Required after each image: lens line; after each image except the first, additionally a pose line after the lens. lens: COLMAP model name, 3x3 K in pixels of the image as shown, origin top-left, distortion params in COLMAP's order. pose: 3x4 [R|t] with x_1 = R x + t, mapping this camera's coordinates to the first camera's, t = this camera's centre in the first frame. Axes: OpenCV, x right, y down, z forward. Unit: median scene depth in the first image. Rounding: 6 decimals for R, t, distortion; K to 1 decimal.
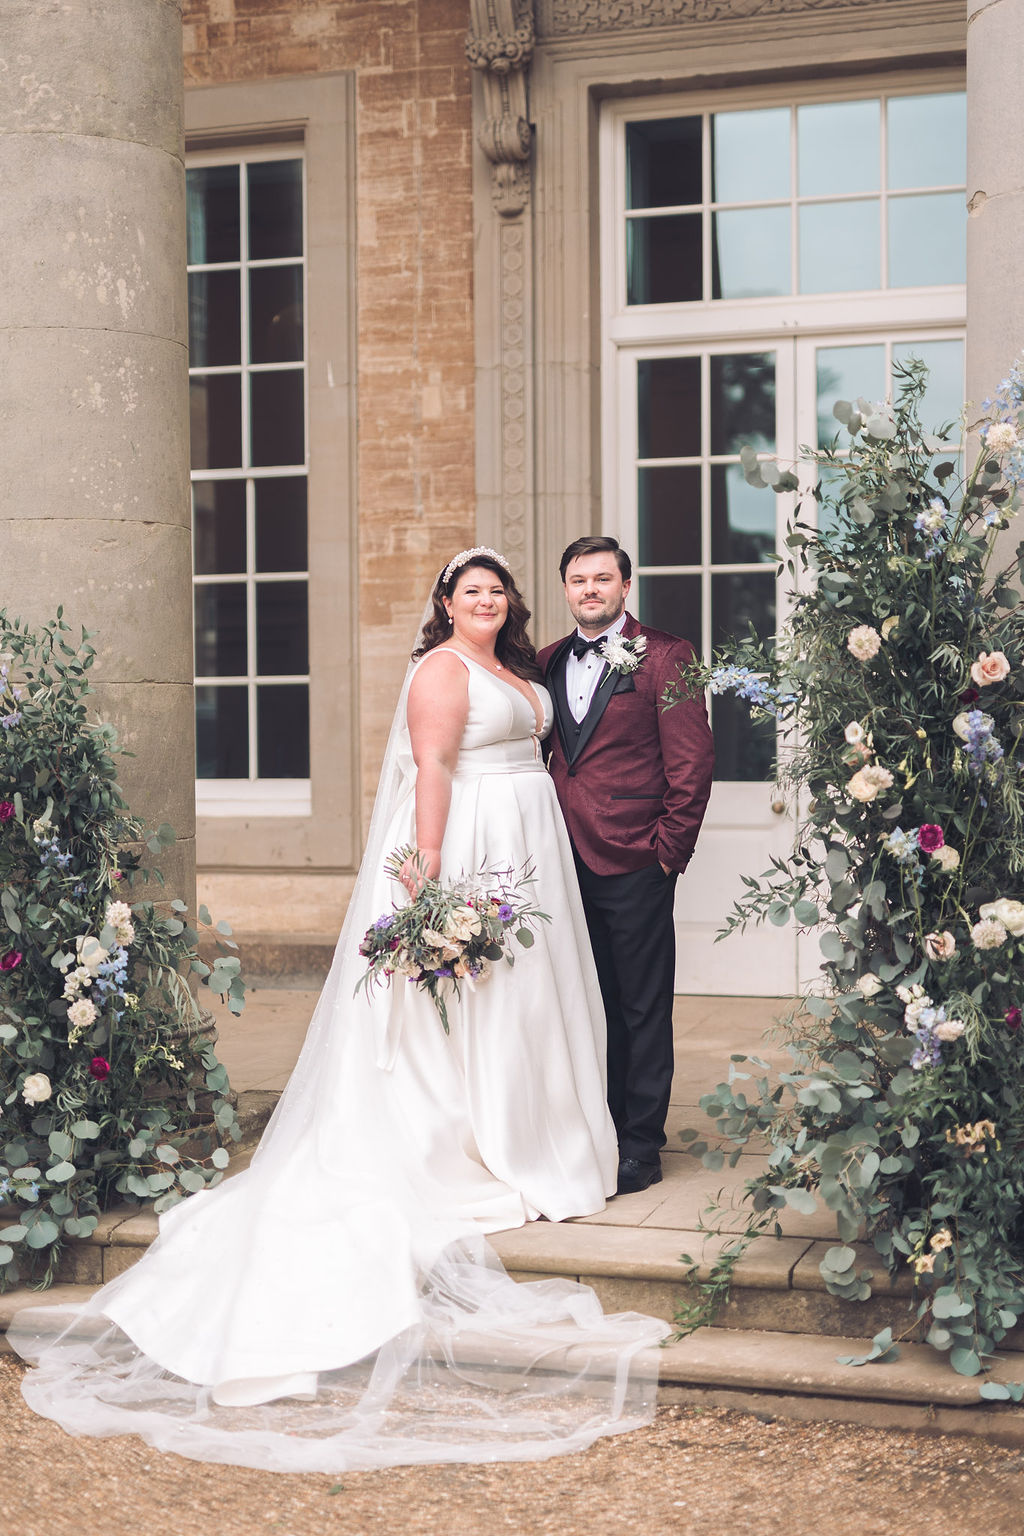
lens RADIAL K [[2136.9, 0, 508.3], [0, 2136.9, 763.2], [0, 0, 1]] dist [0.001780, 0.015001]
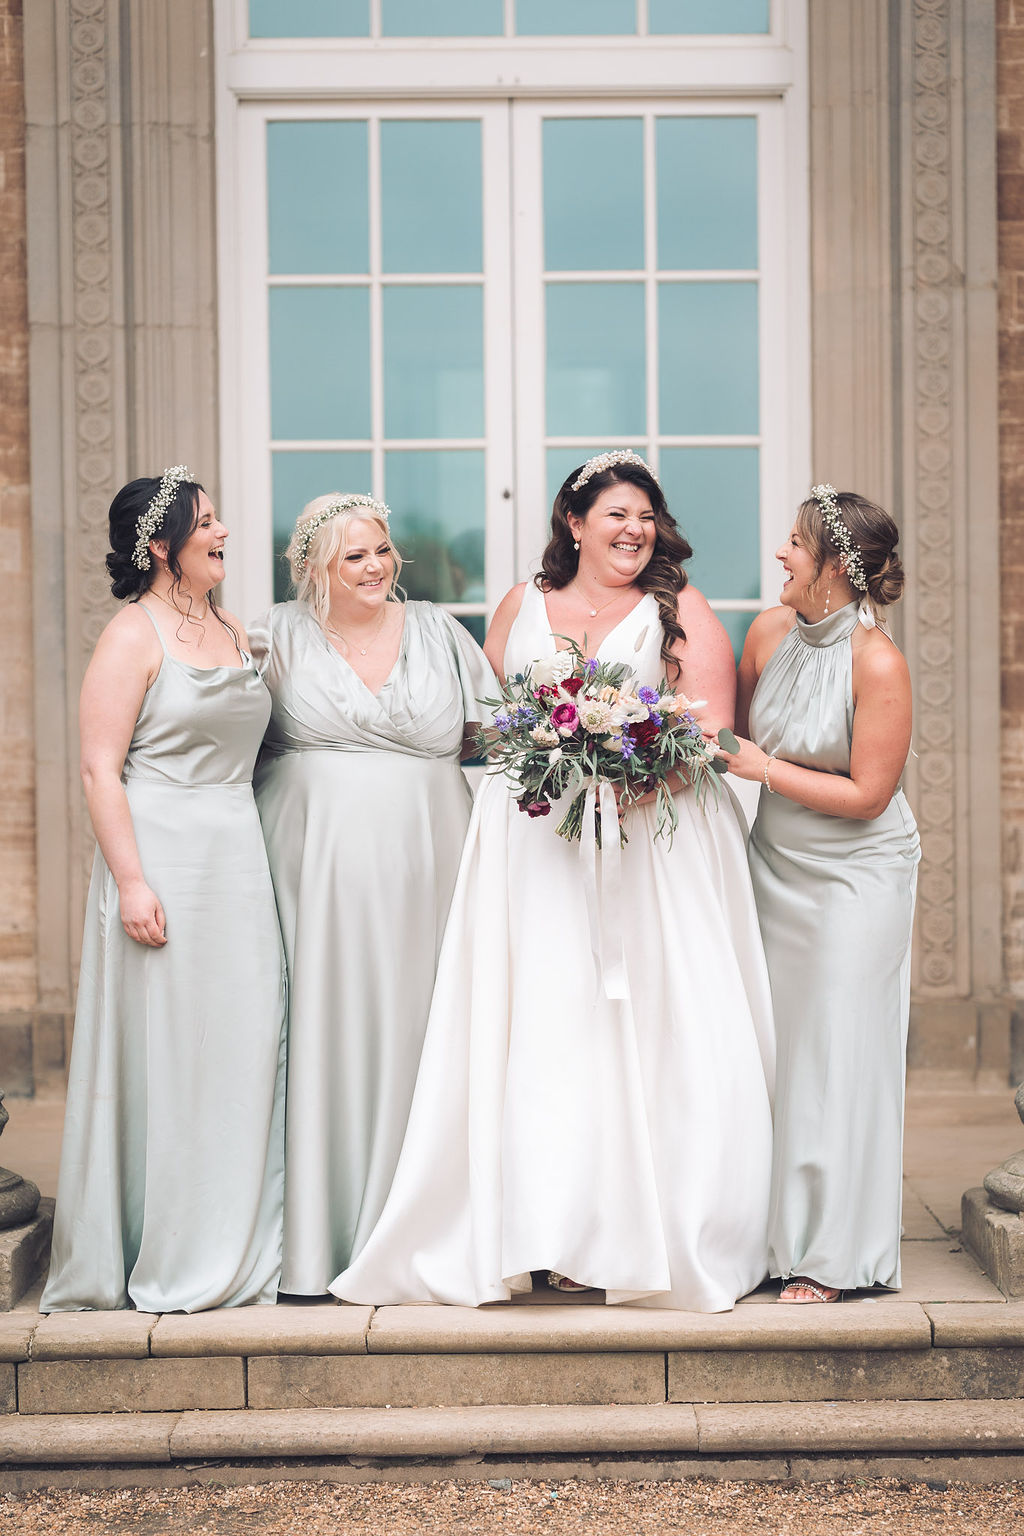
lens RADIAL K [[4216.4, 0, 573.4], [0, 4216.4, 885.0], [0, 0, 1]] dist [0.002726, 0.068327]
pose [[0.951373, -0.015193, 0.307665, -0.412113], [0.006845, 0.999579, 0.028194, 0.014283], [-0.307964, -0.024717, 0.951077, -0.425844]]
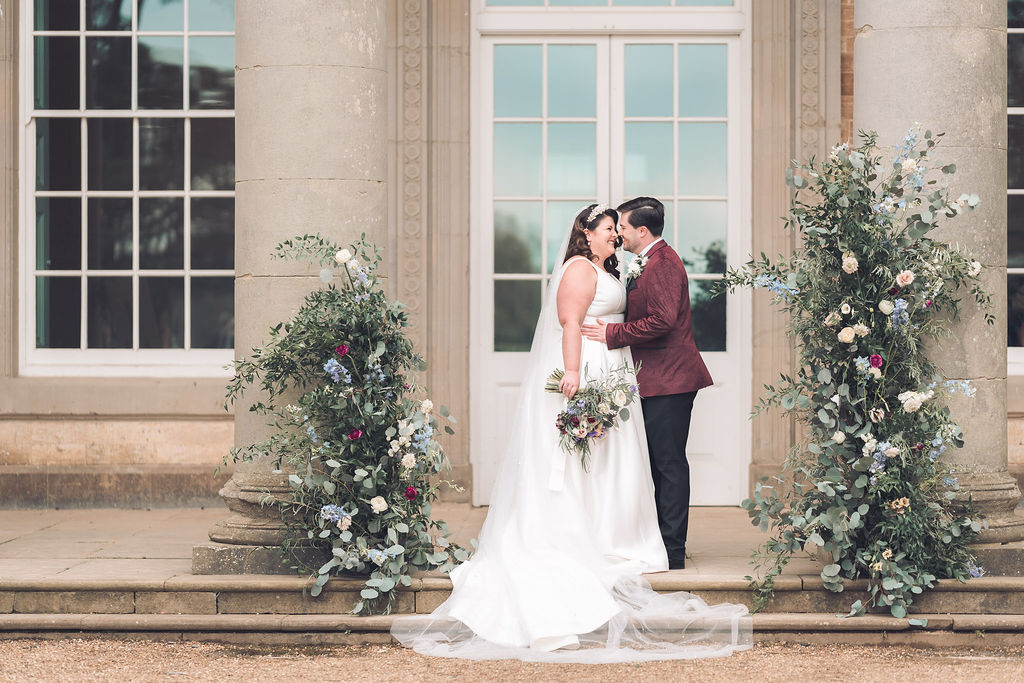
lens RADIAL K [[2626.1, 0, 512.0], [0, 2626.1, 341.5], [0, 0, 1]] dist [-0.051667, 0.162983]
pose [[0.960592, 0.008486, 0.277833, -0.651979], [-0.004950, 0.999898, -0.013428, 0.040698], [-0.277919, 0.011524, 0.960535, -1.024330]]
